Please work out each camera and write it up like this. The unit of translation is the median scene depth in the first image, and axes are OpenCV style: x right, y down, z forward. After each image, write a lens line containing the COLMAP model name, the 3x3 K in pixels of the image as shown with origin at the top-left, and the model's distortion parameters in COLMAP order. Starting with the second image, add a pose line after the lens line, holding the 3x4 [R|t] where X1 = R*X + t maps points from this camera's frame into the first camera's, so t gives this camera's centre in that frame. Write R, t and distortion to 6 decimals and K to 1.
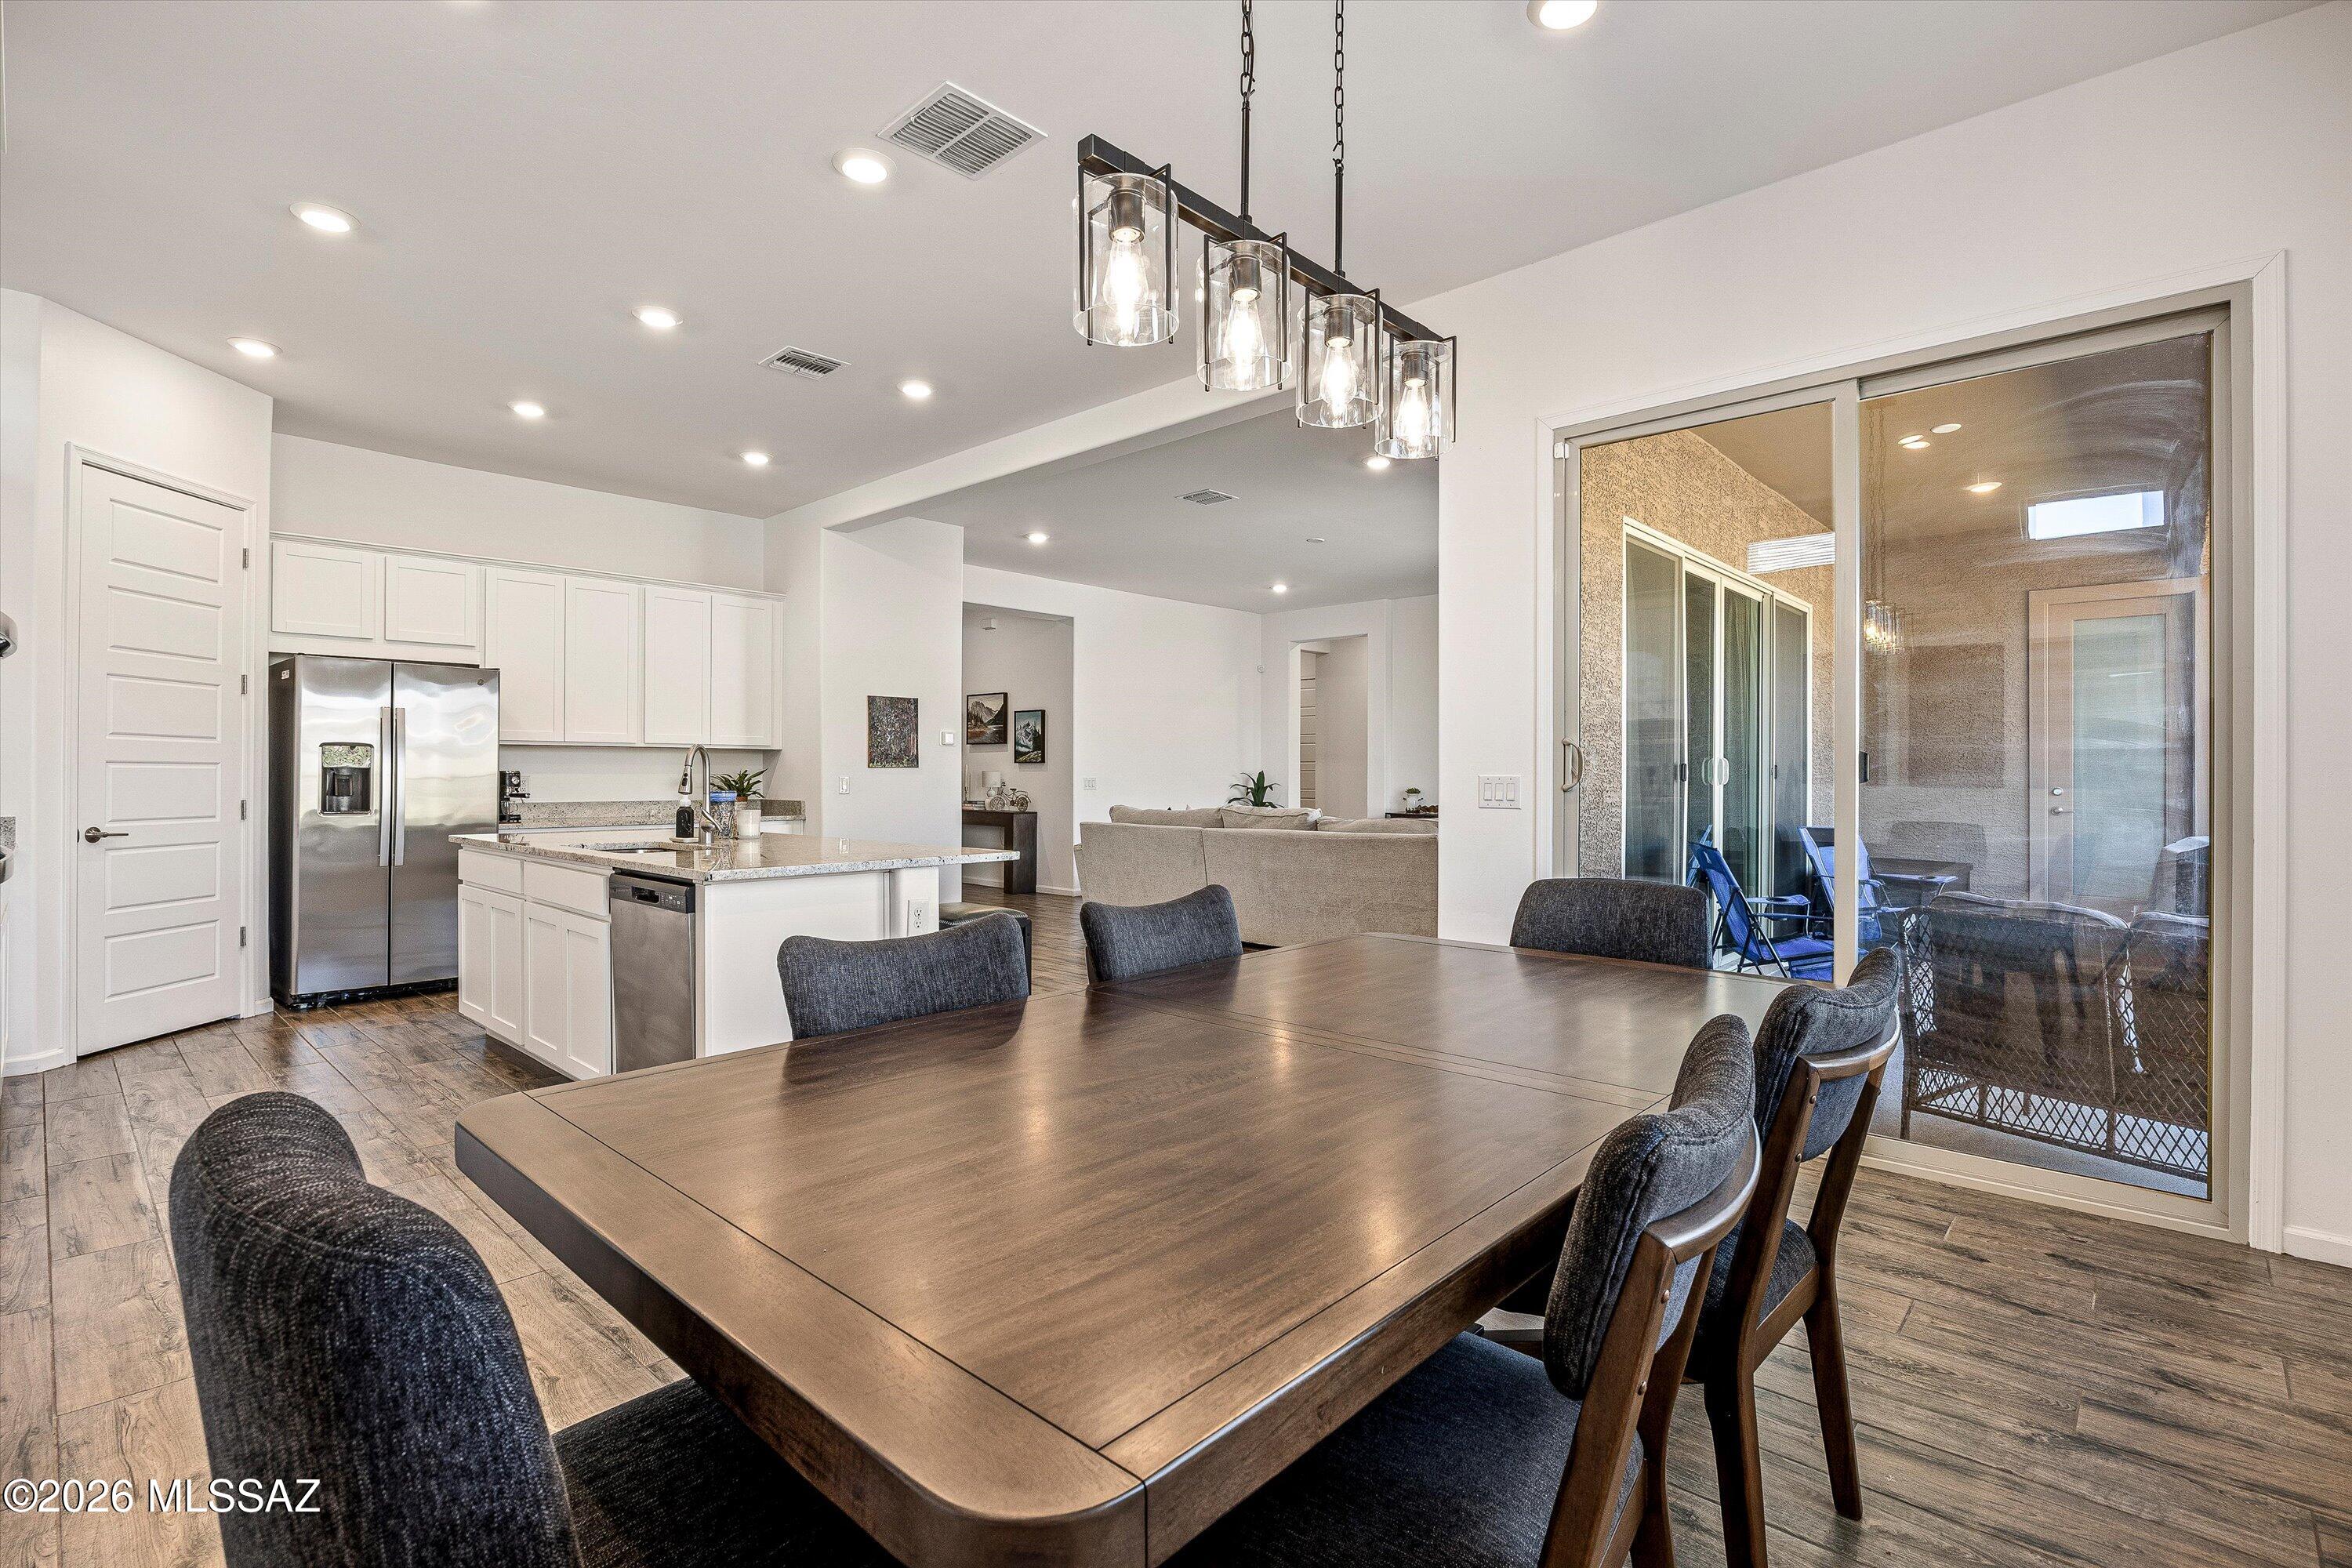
lens RADIAL K [[1088.1, 0, 1176.0], [0, 1088.1, 784.0], [0, 0, 1]] dist [0.000229, 0.000024]
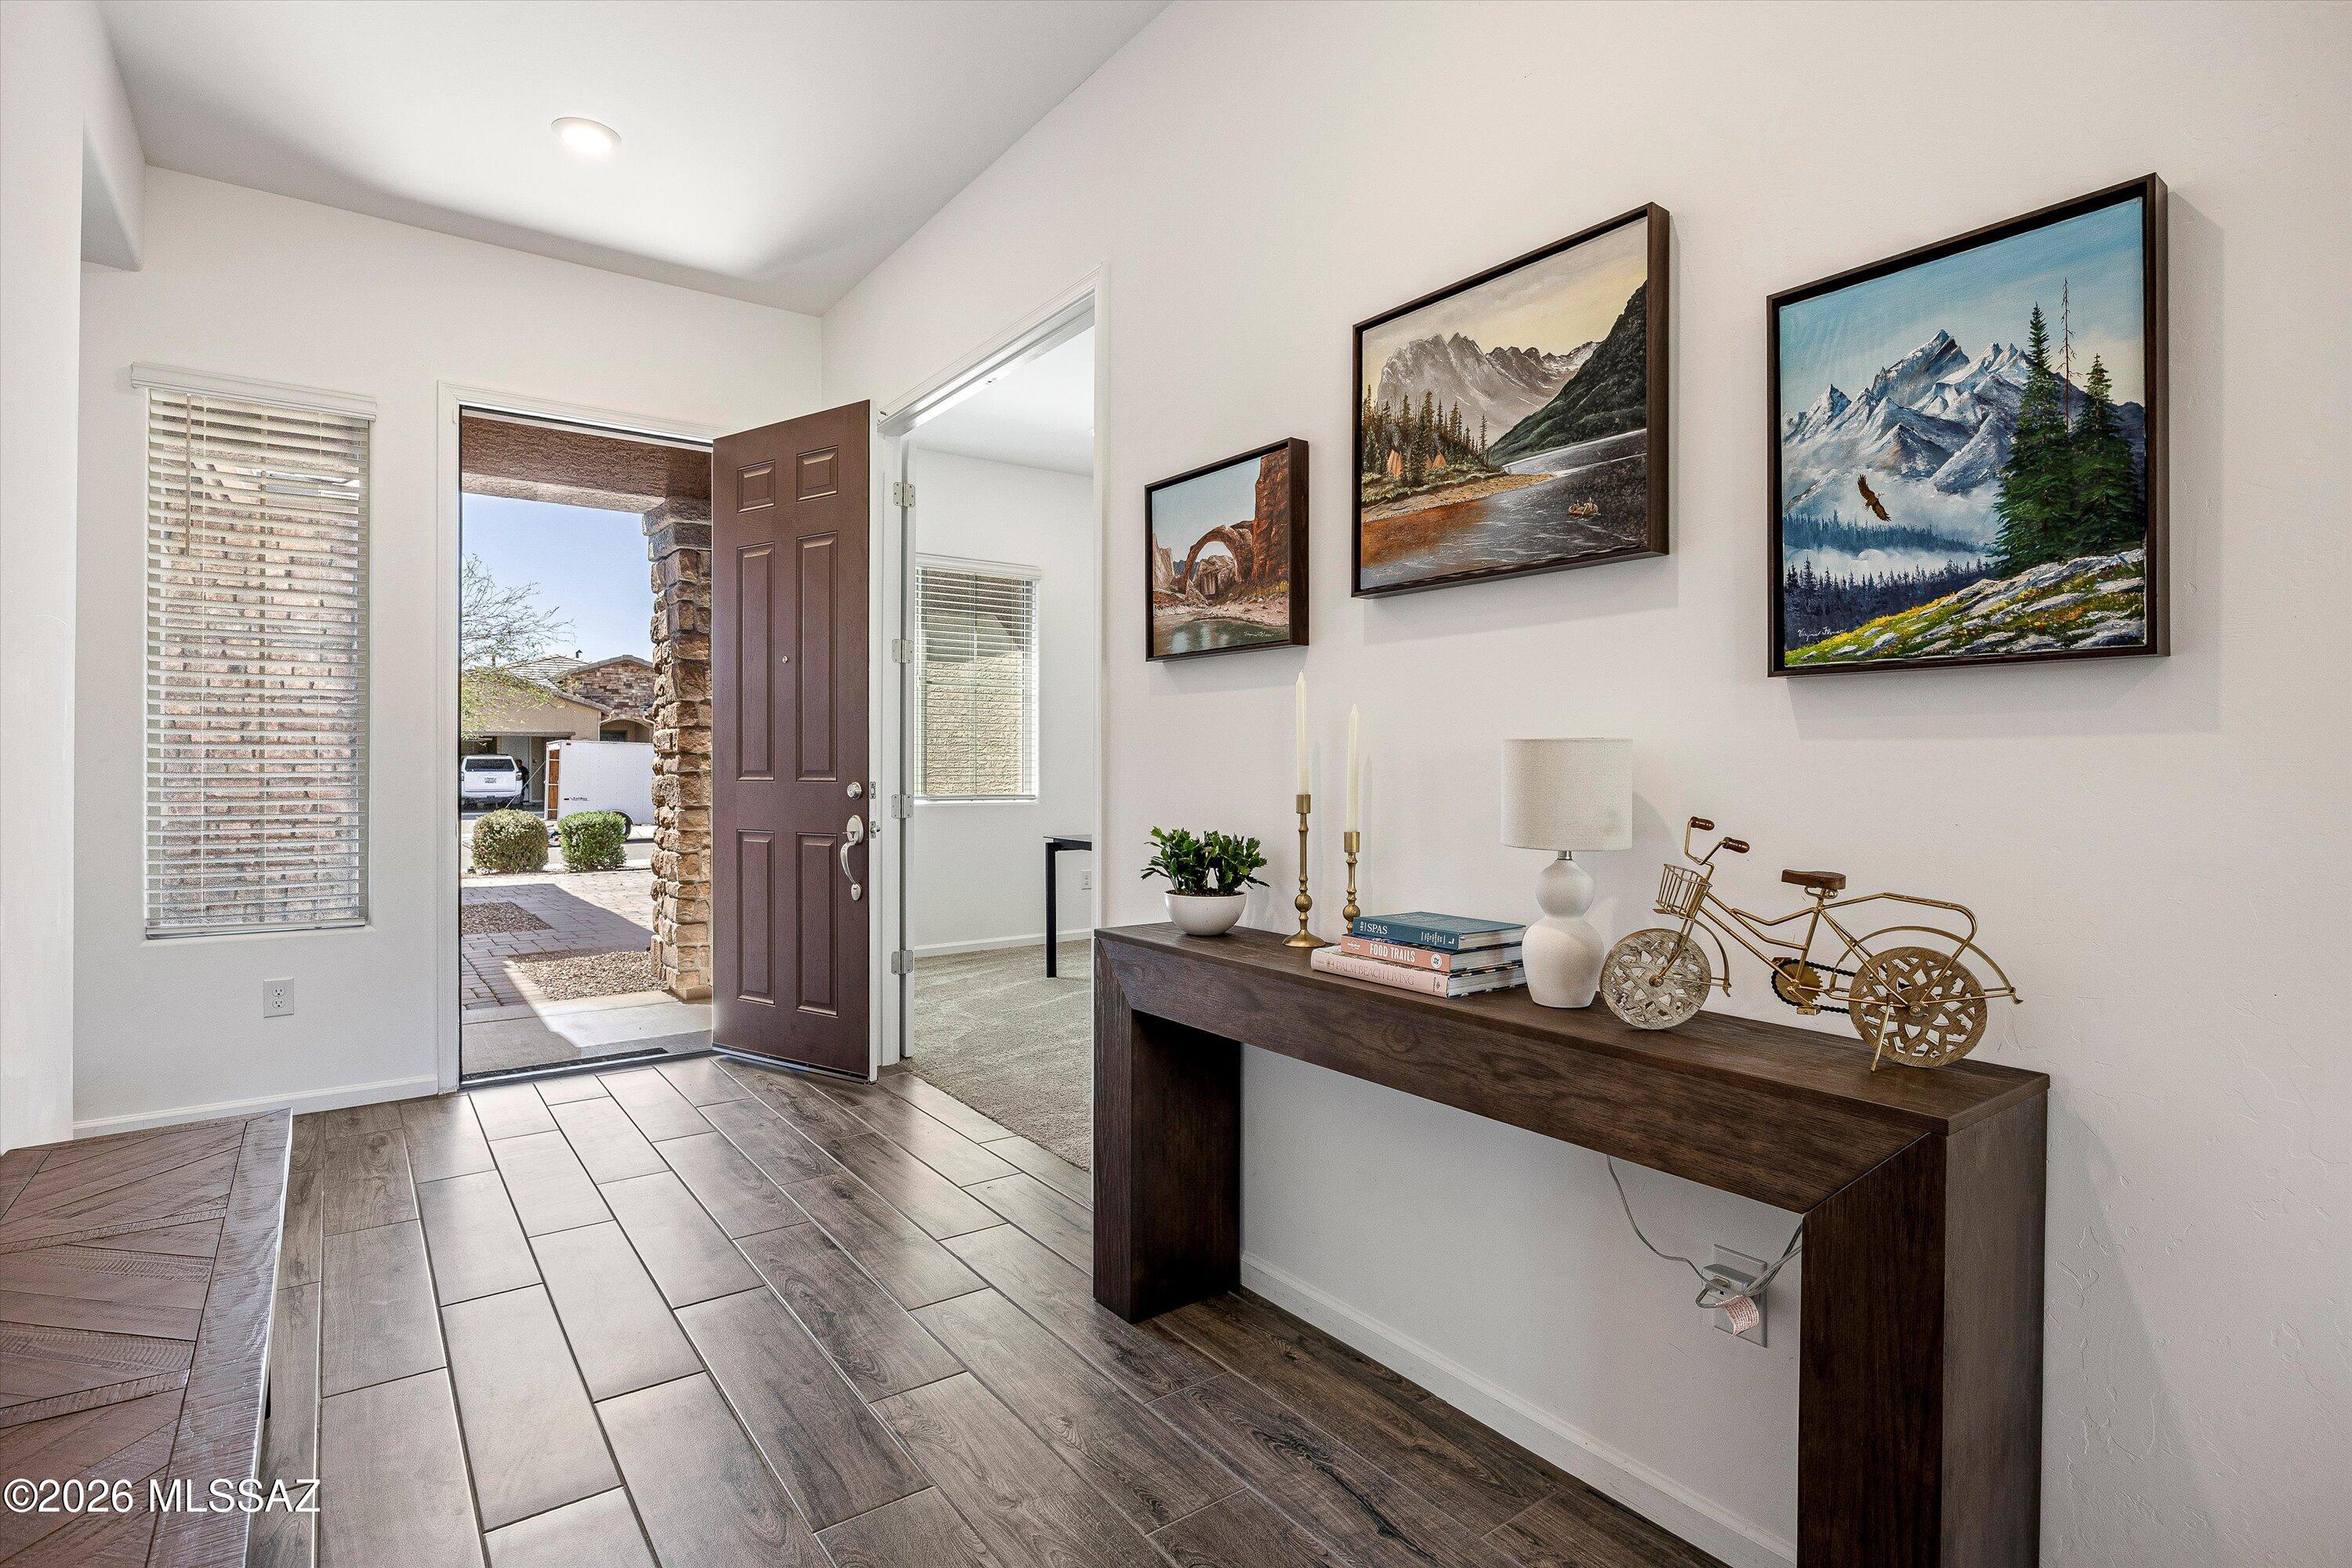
lens RADIAL K [[1172.7, 0, 1176.0], [0, 1172.7, 784.0], [0, 0, 1]] dist [0.000130, 0.000005]
pose [[0.980464, 0.003441, -0.196669, -0.188869], [-0.002810, 0.999990, 0.003487, -0.006215], [0.196679, -0.002866, 0.980464, 0.828383]]
